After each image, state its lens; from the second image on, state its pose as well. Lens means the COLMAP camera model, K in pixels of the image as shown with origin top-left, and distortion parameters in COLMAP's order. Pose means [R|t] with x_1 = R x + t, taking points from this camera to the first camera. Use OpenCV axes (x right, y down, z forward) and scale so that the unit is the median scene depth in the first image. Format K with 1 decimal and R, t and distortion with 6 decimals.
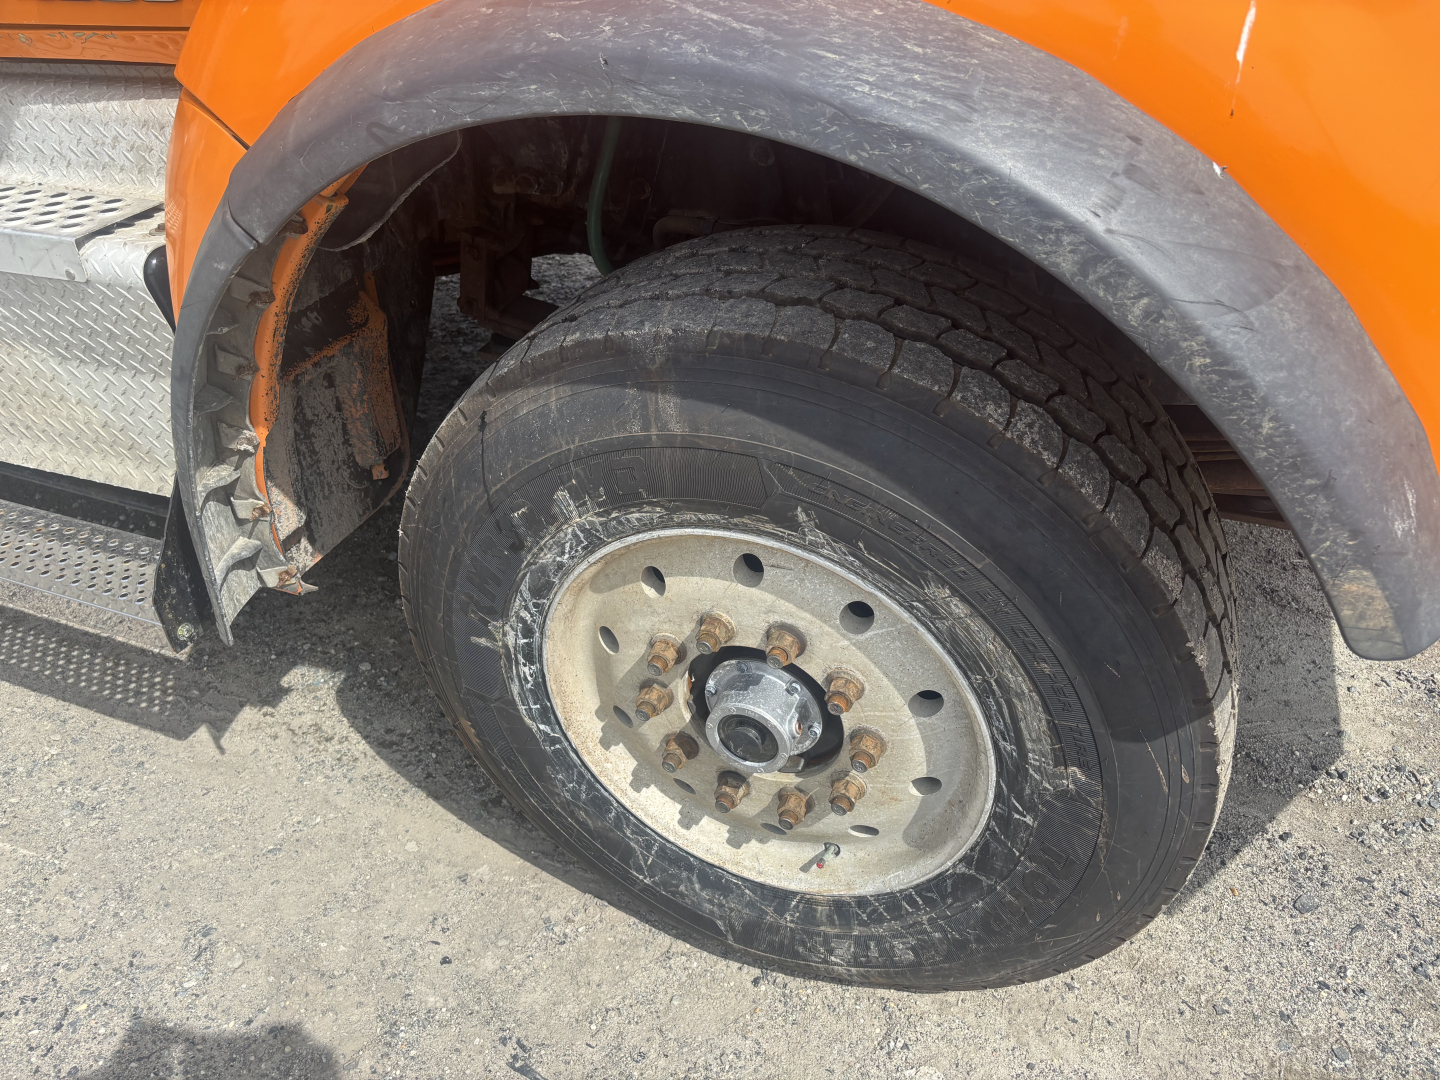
lens RADIAL K [[1131.6, 0, 720.0], [0, 1131.6, 540.0], [0, 0, 1]] dist [0.072039, -0.097270]
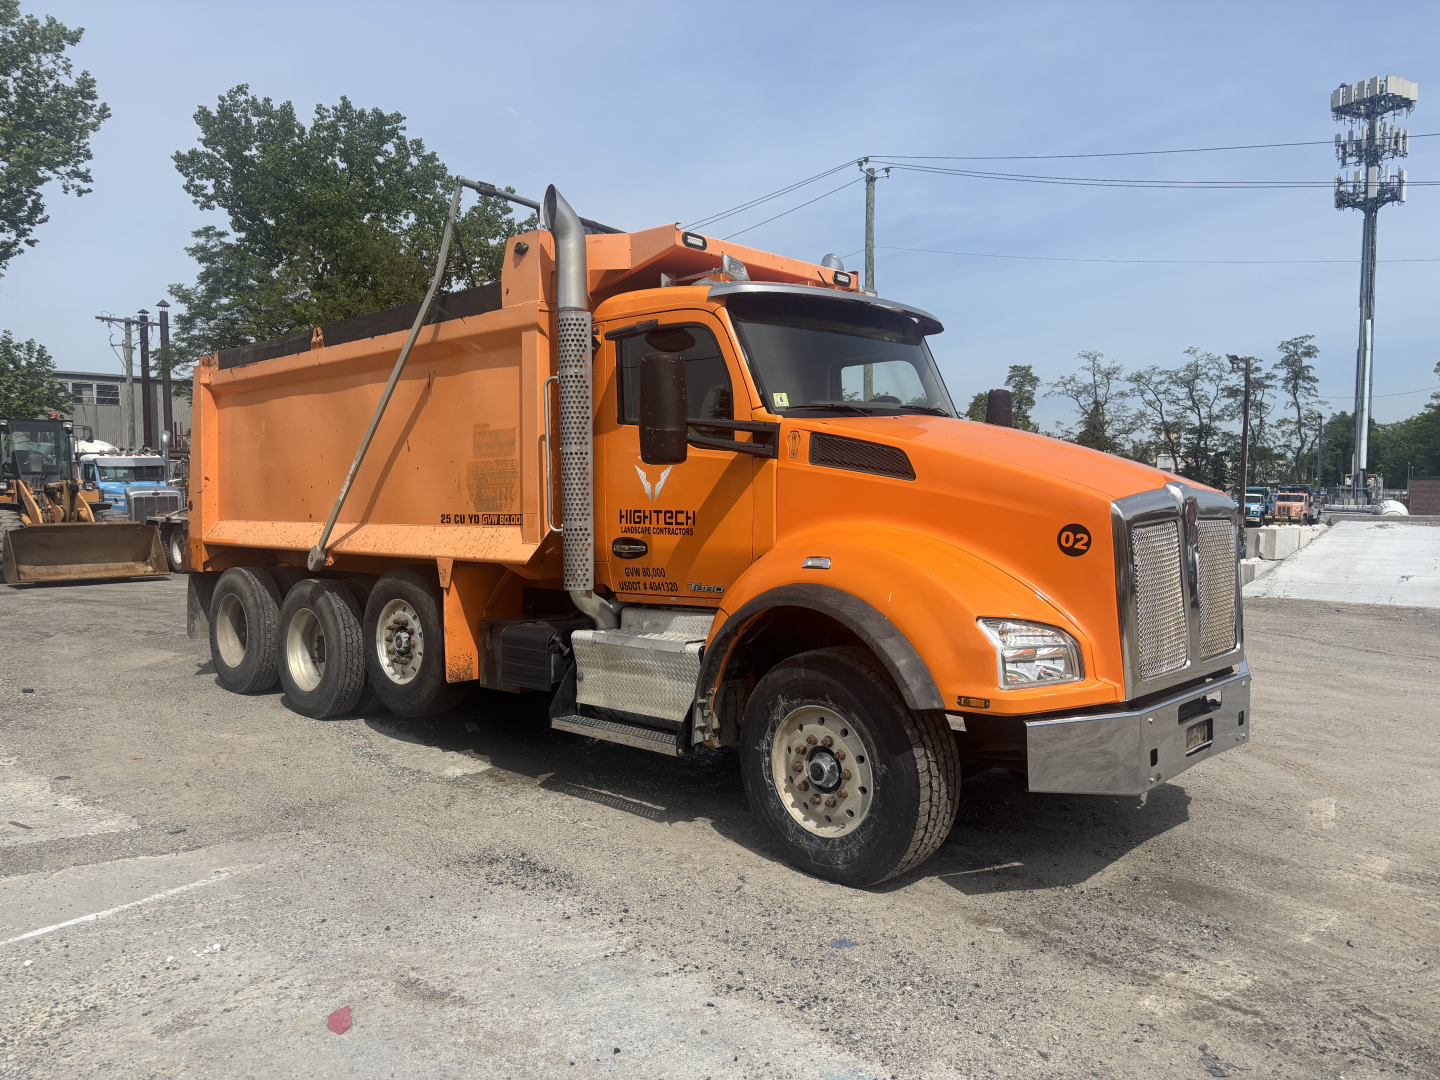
lens RADIAL K [[1131.6, 0, 720.0], [0, 1131.6, 540.0], [0, 0, 1]] dist [0.072039, -0.097270]
pose [[0.924820, 0.035986, -0.378699, 1.084039], [-0.233846, 0.838982, -0.491350, 1.405193], [0.300040, 0.542967, 0.784323, -2.361679]]
